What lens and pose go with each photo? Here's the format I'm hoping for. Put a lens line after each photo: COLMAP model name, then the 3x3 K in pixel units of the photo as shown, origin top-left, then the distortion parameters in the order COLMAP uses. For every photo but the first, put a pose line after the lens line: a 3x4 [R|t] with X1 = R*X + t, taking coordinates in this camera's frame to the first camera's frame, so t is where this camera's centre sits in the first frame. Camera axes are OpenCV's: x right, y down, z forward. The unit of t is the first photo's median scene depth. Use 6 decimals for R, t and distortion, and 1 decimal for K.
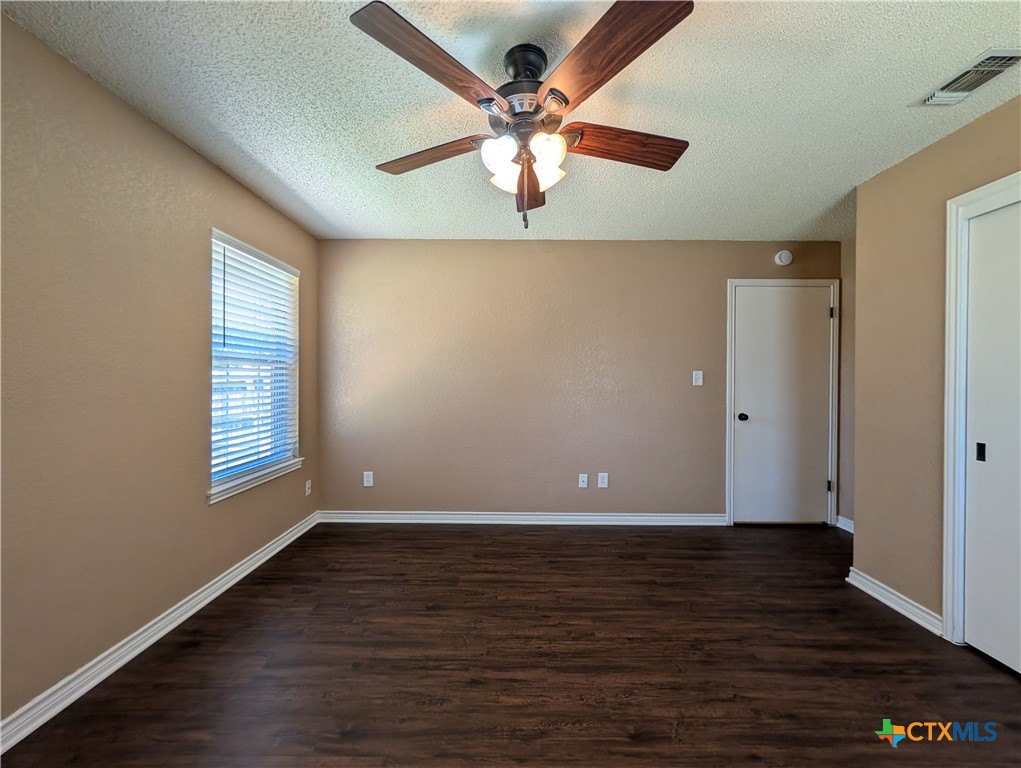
lens RADIAL K [[395.4, 0, 510.9], [0, 395.4, 379.3], [0, 0, 1]] dist [-0.001874, -0.000166]
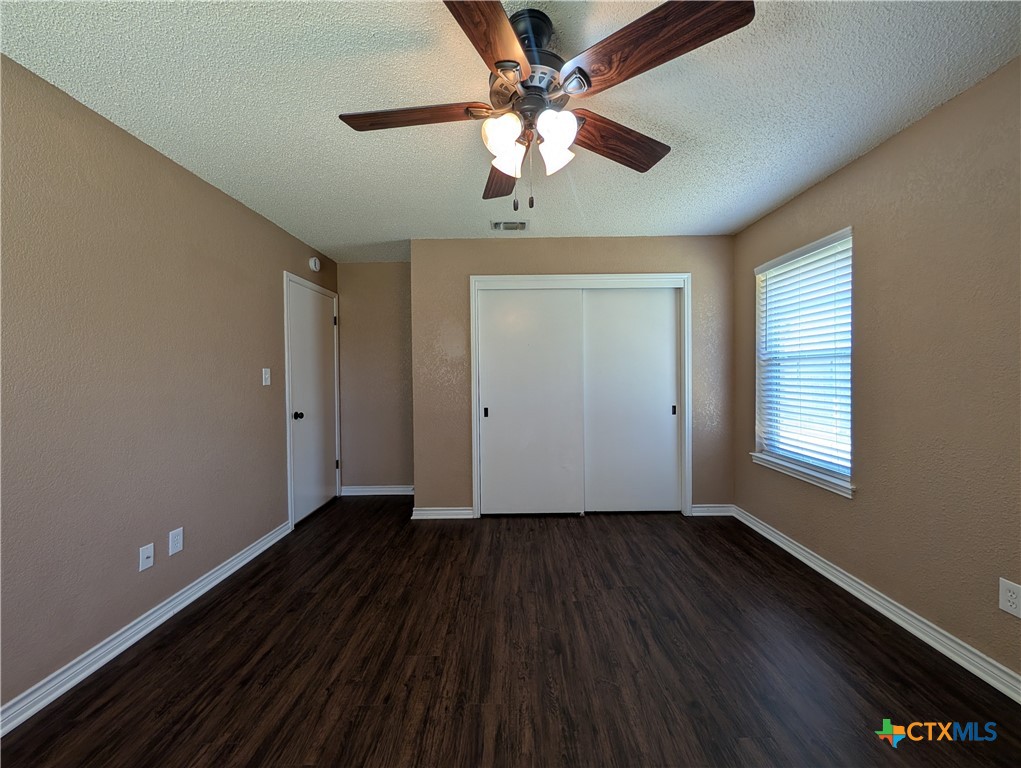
lens RADIAL K [[393.4, 0, 512.8], [0, 393.4, 380.5], [0, 0, 1]] dist [-0.001753, -0.000012]
pose [[-0.004443, -0.025146, 0.999674, -0.654648], [0.012264, 0.999607, 0.025199, -0.017232], [-0.999915, 0.012372, -0.004133, 0.775711]]
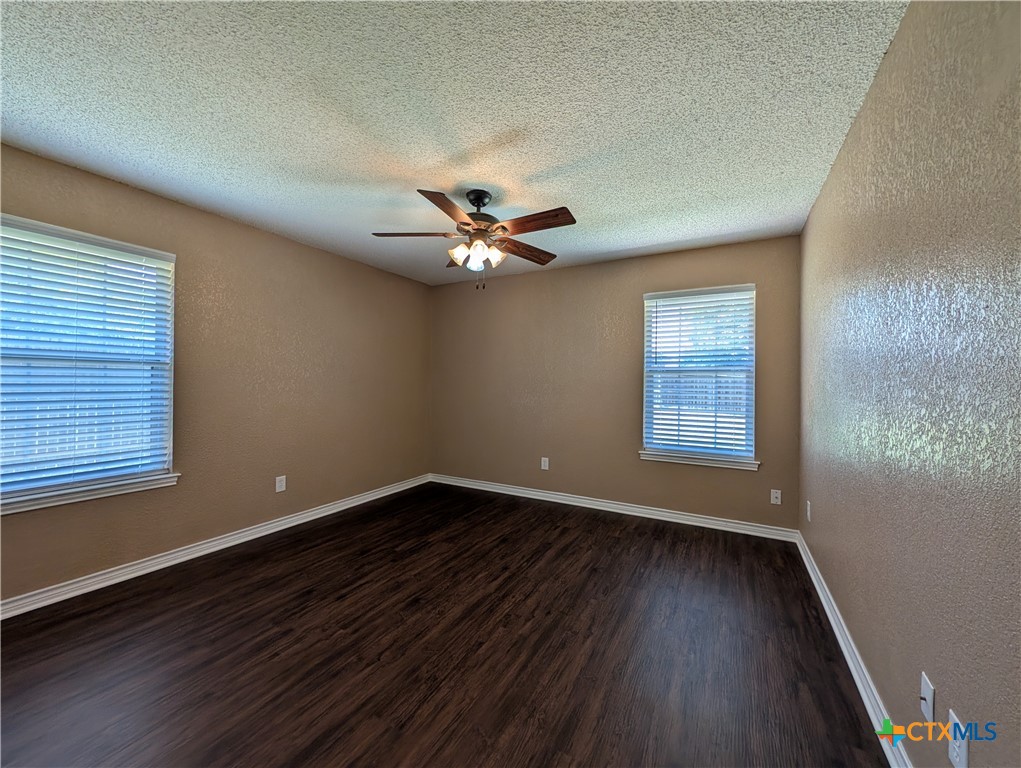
lens RADIAL K [[393.4, 0, 512.8], [0, 393.4, 380.5], [0, 0, 1]] dist [-0.001753, -0.000012]
pose [[-0.473527, -0.012322, -0.880693, 1.066325], [-0.014784, 0.999872, -0.006040, 0.000458], [0.880655, 0.010160, -0.473648, 1.429598]]
